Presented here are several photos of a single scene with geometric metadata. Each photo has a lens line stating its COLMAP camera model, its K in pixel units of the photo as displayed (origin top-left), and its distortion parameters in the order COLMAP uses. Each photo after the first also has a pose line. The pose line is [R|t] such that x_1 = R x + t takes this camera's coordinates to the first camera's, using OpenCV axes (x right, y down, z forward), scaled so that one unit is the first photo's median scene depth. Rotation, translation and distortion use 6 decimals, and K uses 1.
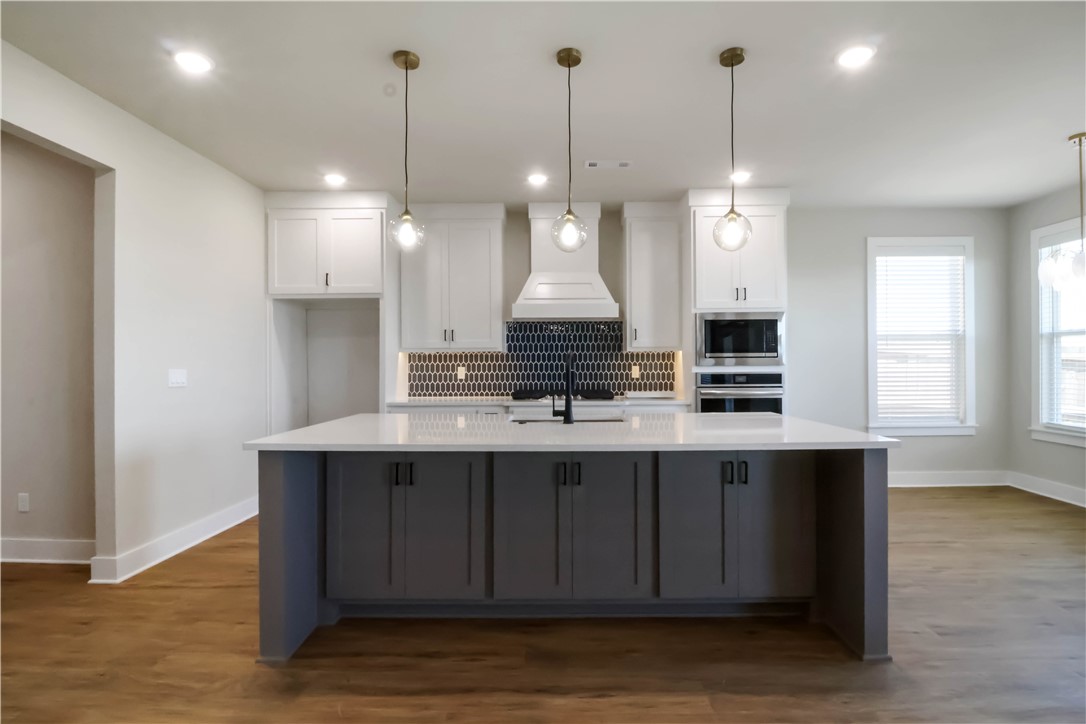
lens RADIAL K [[495.4, 0, 543.0], [0, 495.4, 362.0], [0, 0, 1]] dist [-0.022568, -0.000330]
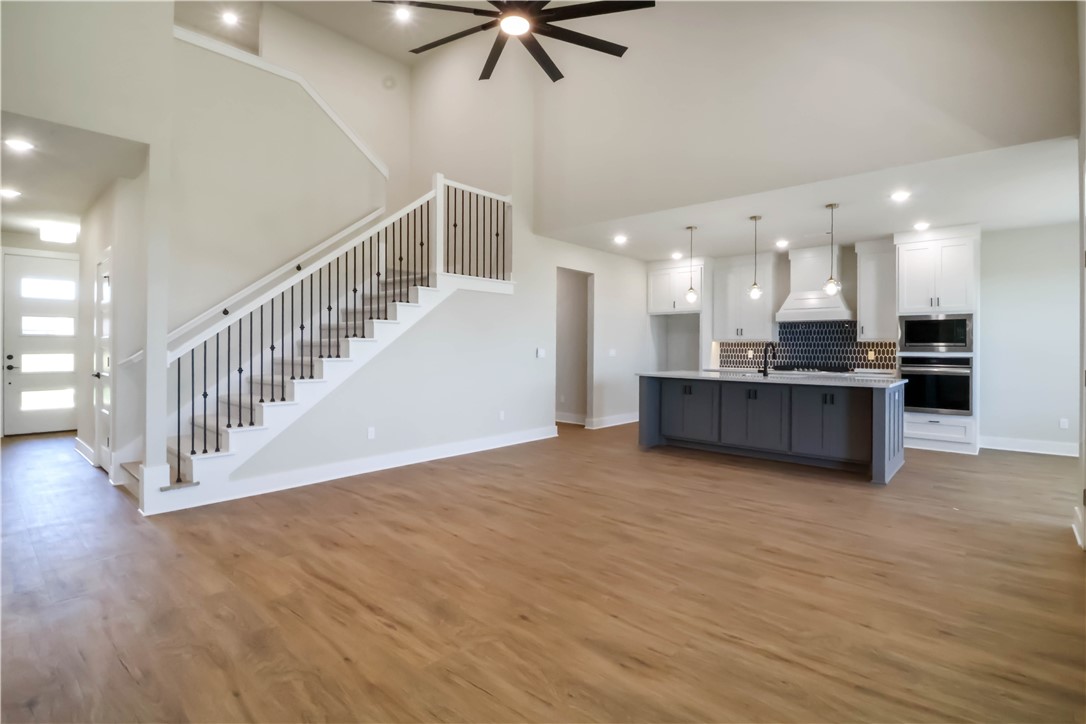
lens RADIAL K [[513.9, 0, 562.7], [0, 513.9, 348.8], [0, 0, 1]] dist [-0.000357, -0.000092]
pose [[0.767046, 0.010975, -0.641498, 0.517304], [-0.008222, 0.999940, 0.007276, -0.003007], [0.641539, -0.000307, 0.767090, -0.825883]]
